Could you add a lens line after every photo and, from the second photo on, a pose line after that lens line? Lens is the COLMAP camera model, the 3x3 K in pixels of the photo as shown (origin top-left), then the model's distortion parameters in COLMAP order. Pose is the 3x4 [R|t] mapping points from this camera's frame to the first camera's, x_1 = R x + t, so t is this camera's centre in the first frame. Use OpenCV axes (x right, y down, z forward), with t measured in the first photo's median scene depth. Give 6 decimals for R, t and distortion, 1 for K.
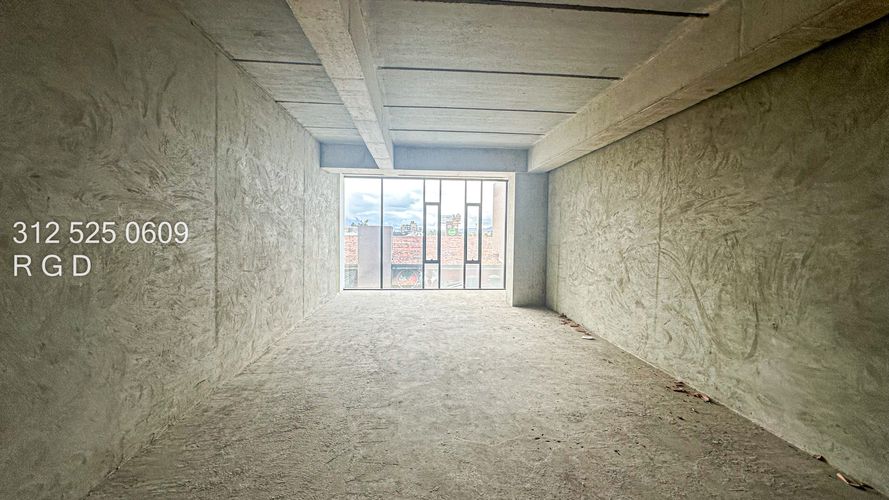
lens RADIAL K [[355.9, 0, 444.5], [0, 355.9, 250.0], [0, 0, 1]] dist [-0.001704, -0.000019]
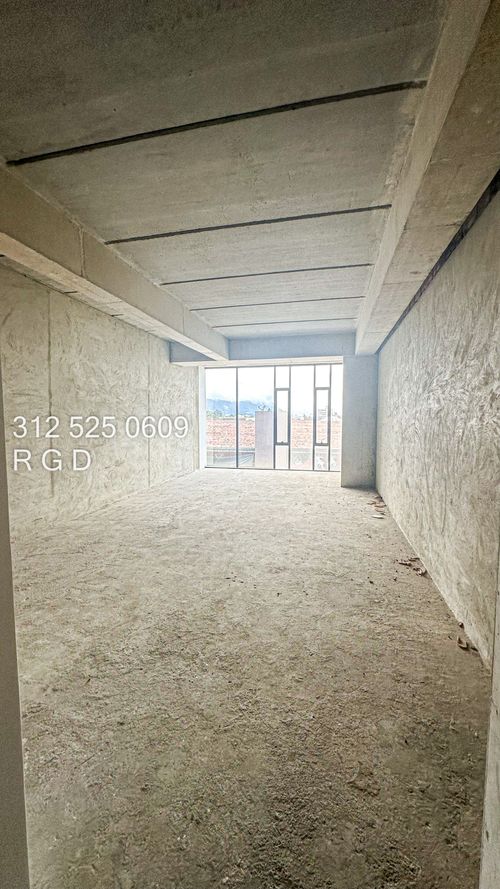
lens RADIAL K [[355.9, 0, 250.0], [0, 355.9, 444.5], [0, 0, 1]] dist [-0.001704, -0.000019]
pose [[0.953592, 0.009665, -0.300947, 0.460819], [-0.001740, 0.999645, 0.026589, 0.016055], [0.301097, -0.024832, 0.953270, -0.105264]]
